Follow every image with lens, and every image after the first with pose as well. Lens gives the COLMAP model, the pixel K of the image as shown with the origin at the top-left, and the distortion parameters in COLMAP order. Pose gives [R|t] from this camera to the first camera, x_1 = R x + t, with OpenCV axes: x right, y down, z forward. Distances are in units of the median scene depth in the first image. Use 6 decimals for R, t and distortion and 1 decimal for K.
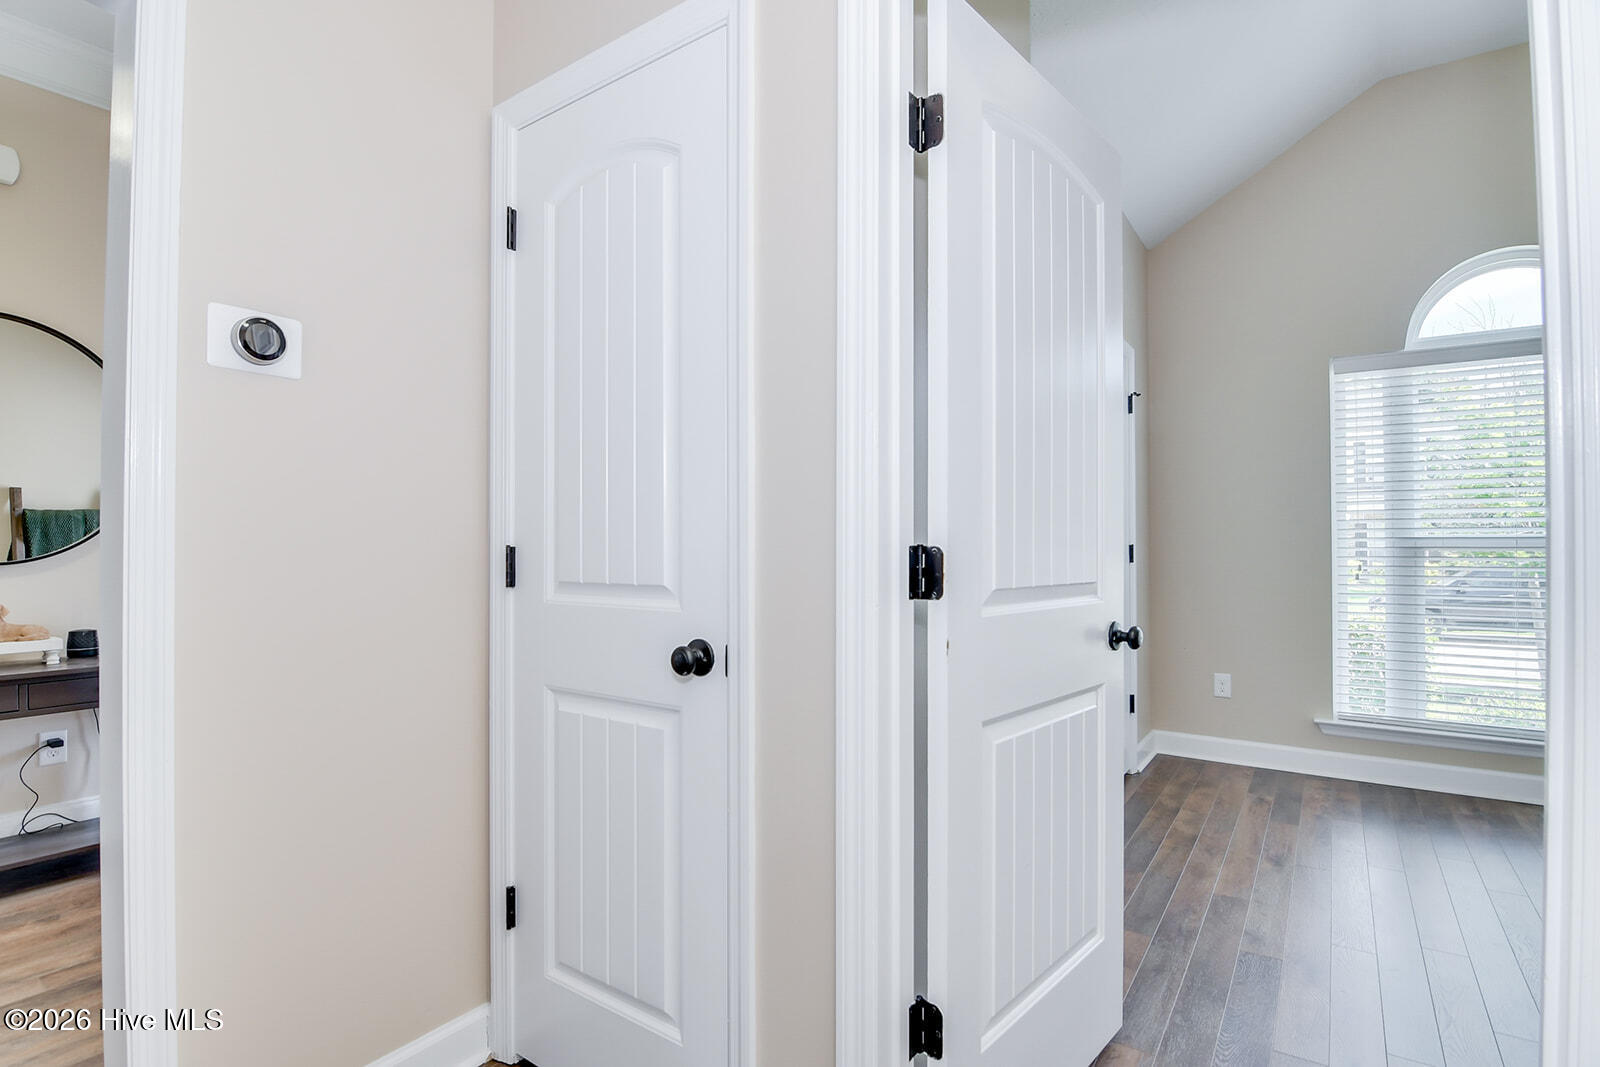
lens RADIAL K [[772.8, 0, 800.0], [0, 772.8, 534.0], [0, 0, 1]] dist [-0.017120, -0.004858]
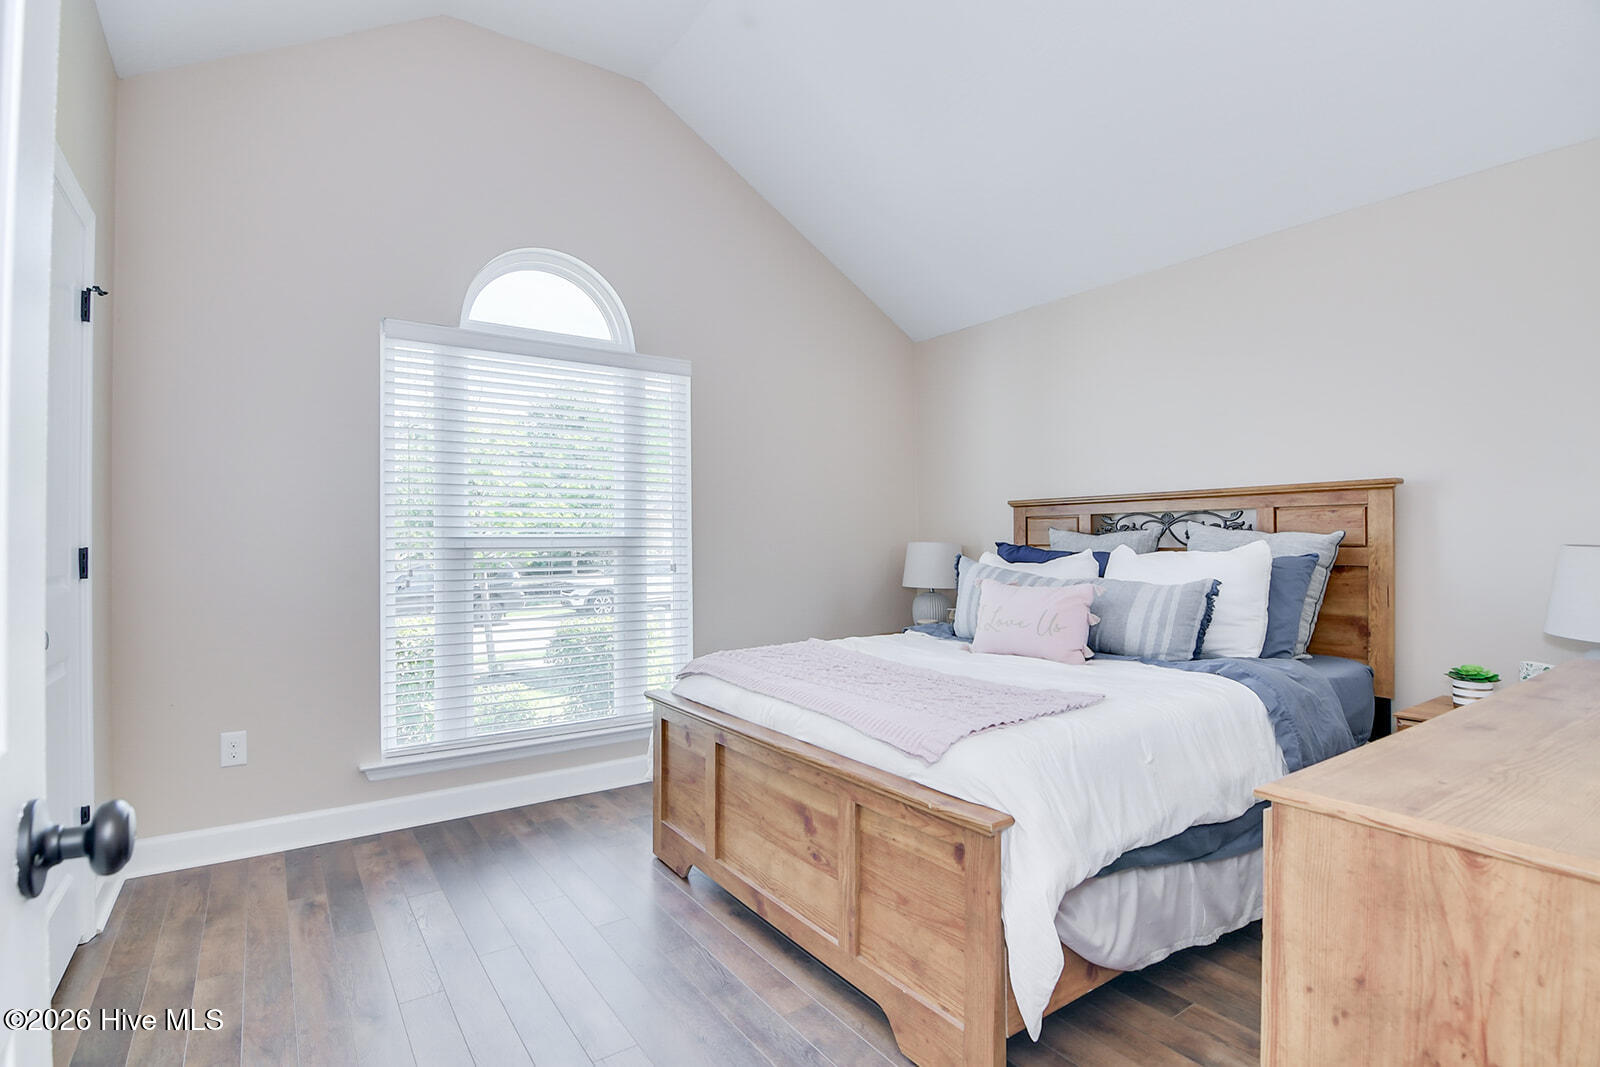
lens RADIAL K [[772.8, 0, 791.1], [0, 772.8, 532.7], [0, 0, 1]] dist [-0.017120, -0.004858]
pose [[0.357678, 0.009273, 0.933799, 0.093108], [-0.004925, 0.999956, -0.008043, 0.004497], [-0.933832, -0.001722, 0.357708, 0.316767]]
